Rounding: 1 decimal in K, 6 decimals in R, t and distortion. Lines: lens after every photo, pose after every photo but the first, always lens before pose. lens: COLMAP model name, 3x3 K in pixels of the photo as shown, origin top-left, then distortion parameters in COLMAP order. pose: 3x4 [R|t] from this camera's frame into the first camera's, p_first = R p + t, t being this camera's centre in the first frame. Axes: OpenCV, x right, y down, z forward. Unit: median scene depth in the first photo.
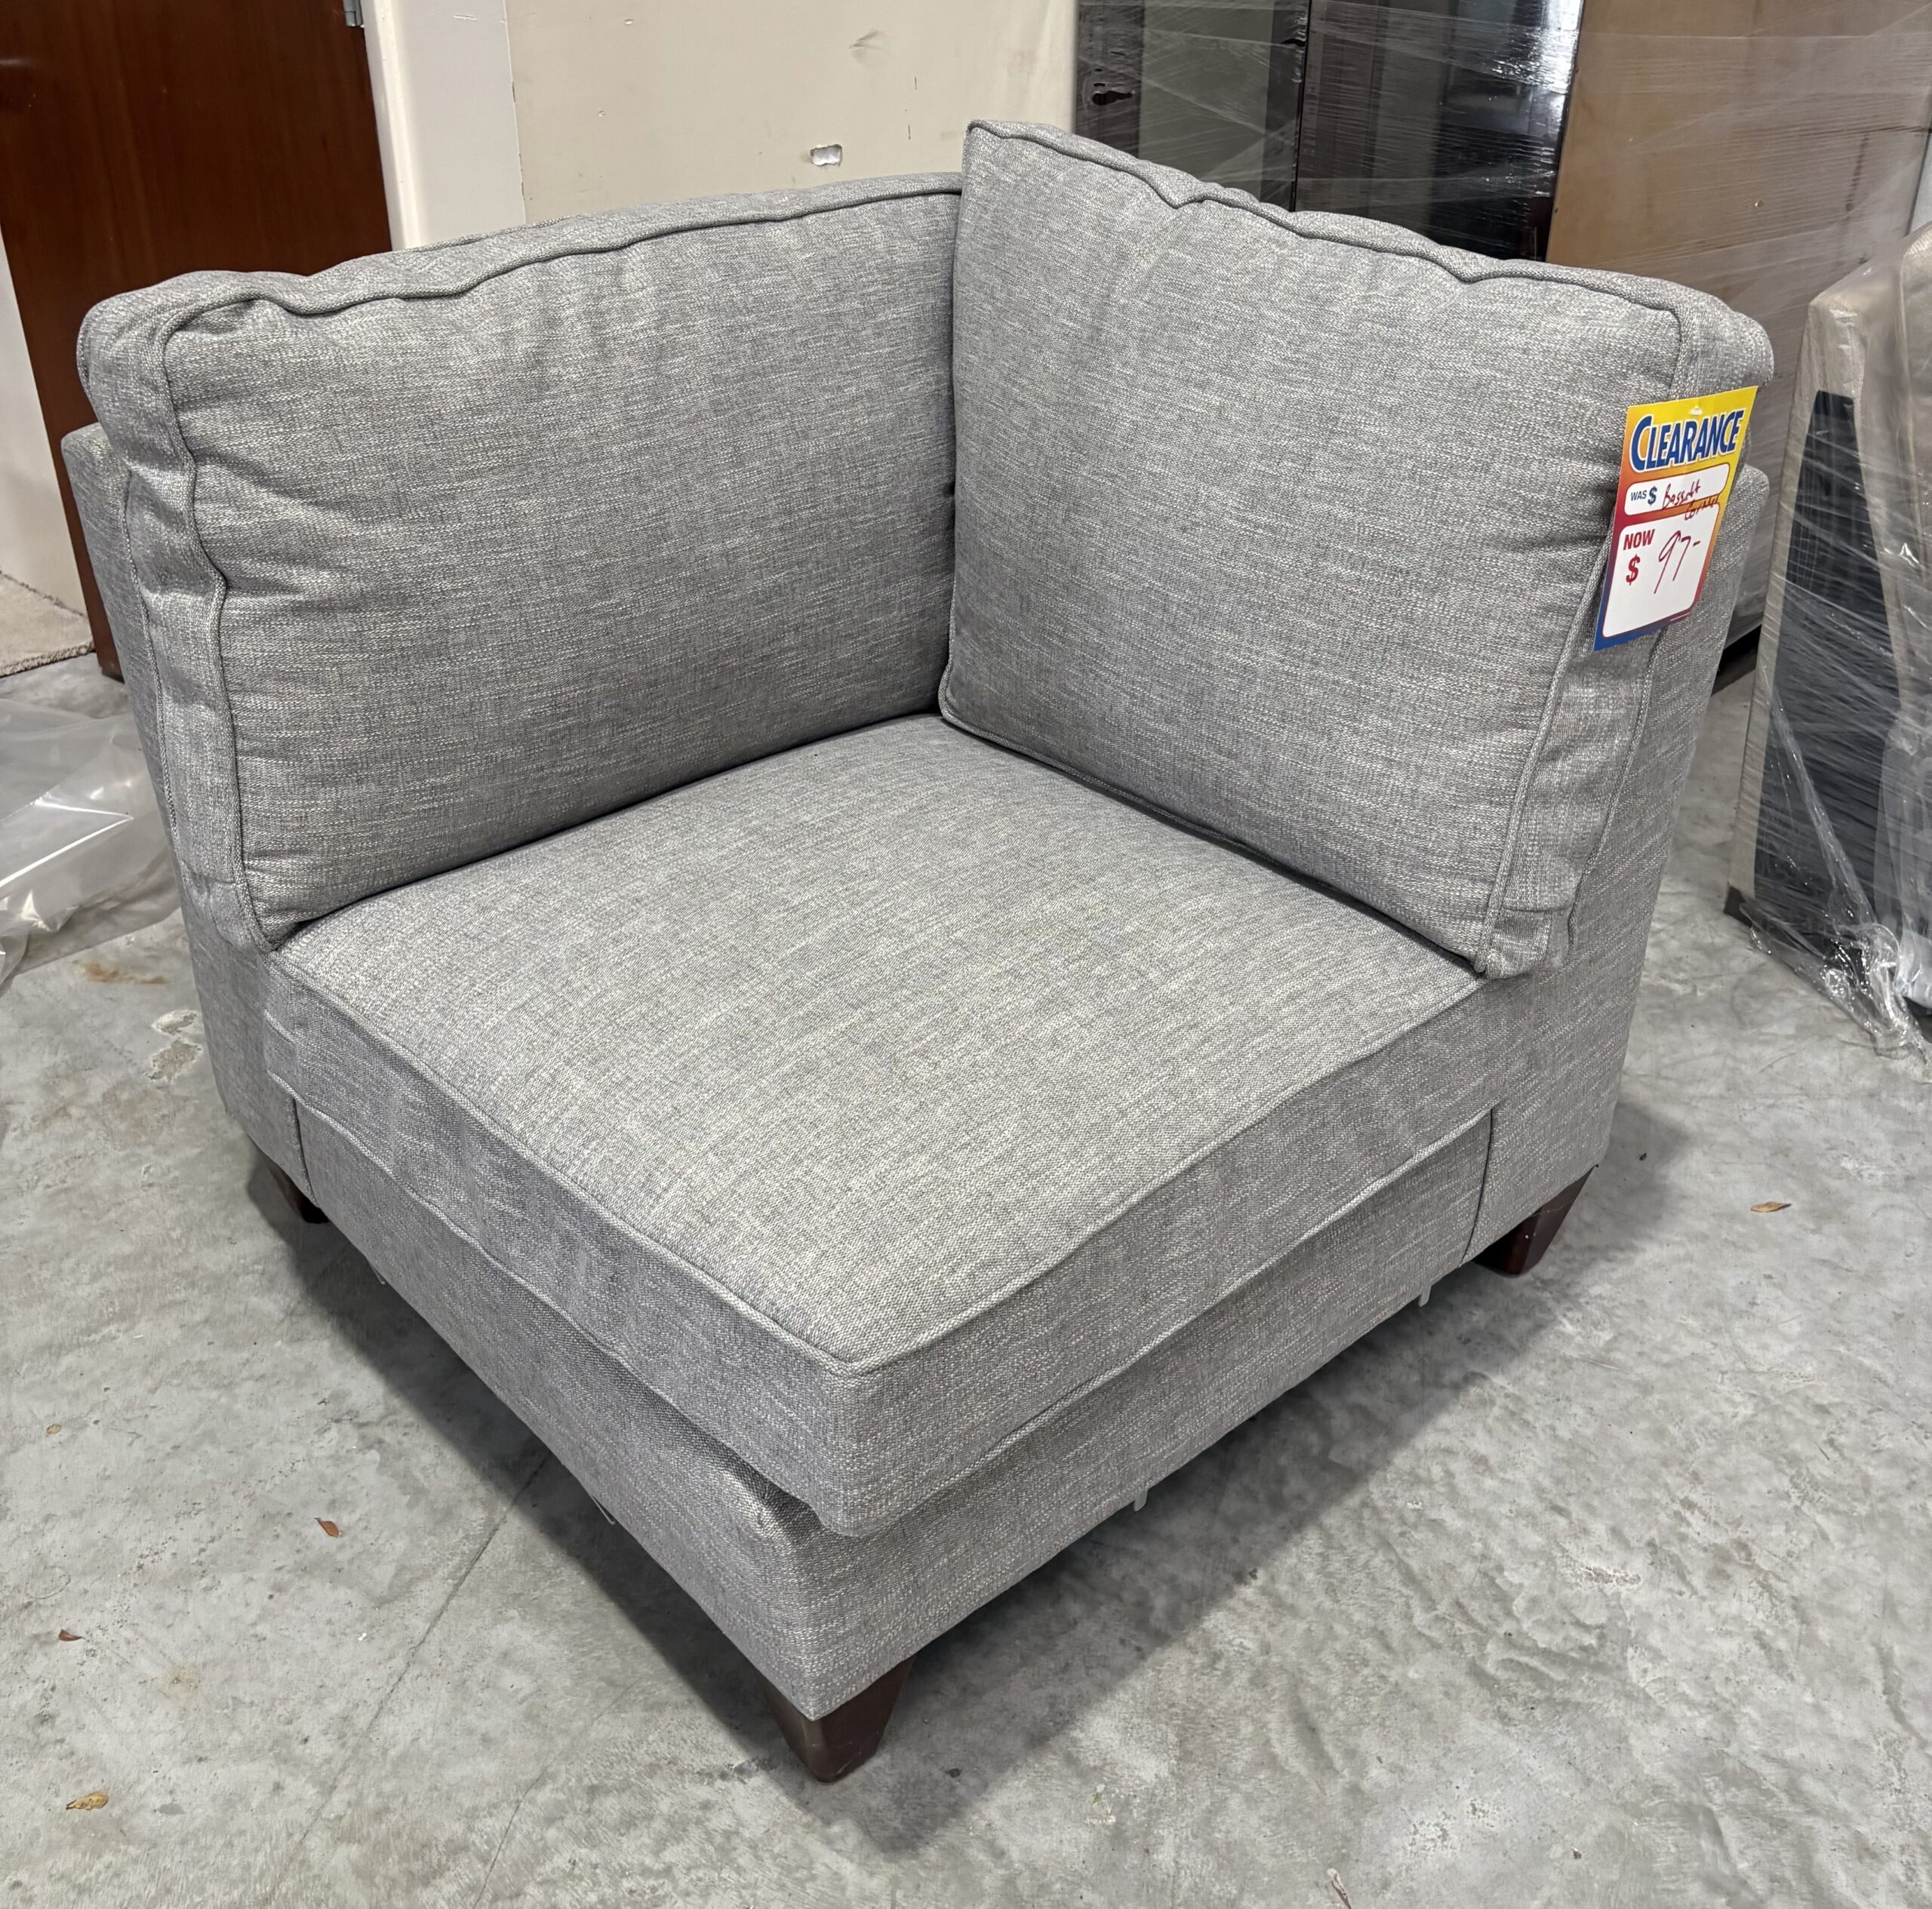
lens RADIAL K [[2053.4, 0, 975.9], [0, 2053.4, 1045.4], [0, 0, 1]] dist [0.154282, -0.496193]
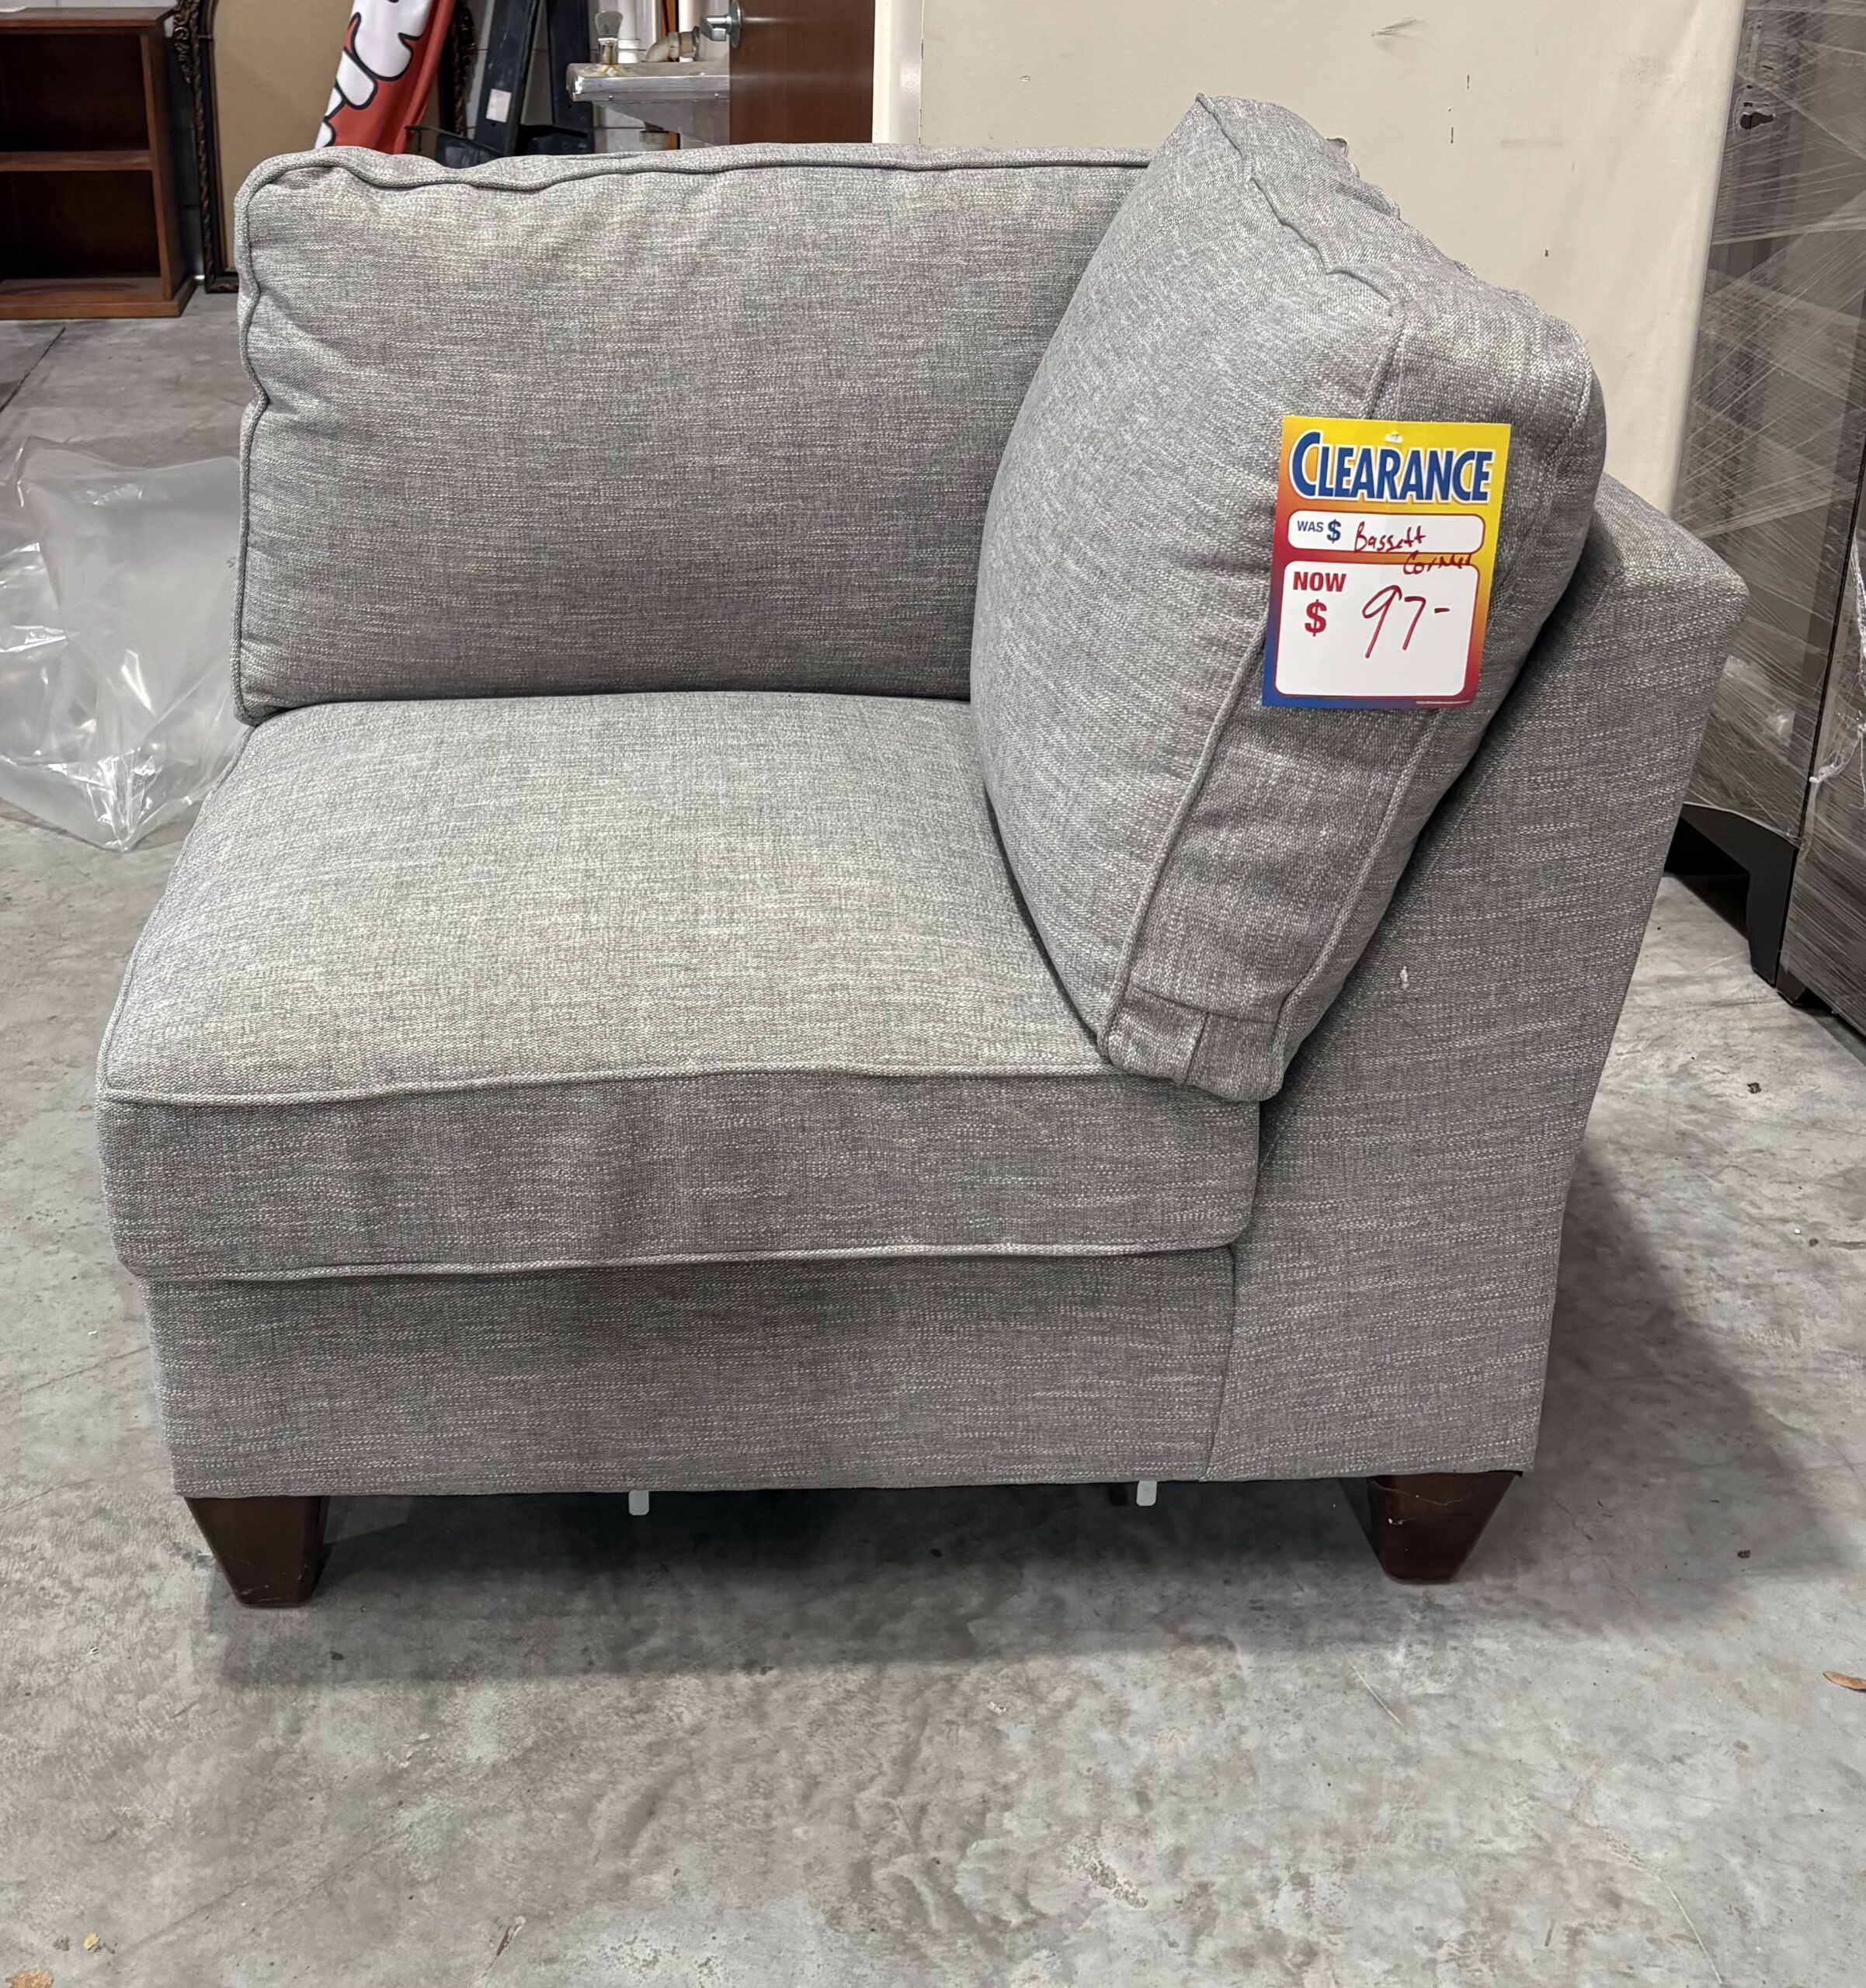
lens RADIAL K [[2744.7, 0, 933.0], [0, 2744.7, 994.0], [0, 0, 1]] dist [0.113353, -0.364622]
pose [[0.725960, 0.264249, -0.634944, 0.938360], [-0.352488, 0.935718, -0.013591, -0.019701], [0.590537, 0.233677, 0.772438, 0.095786]]
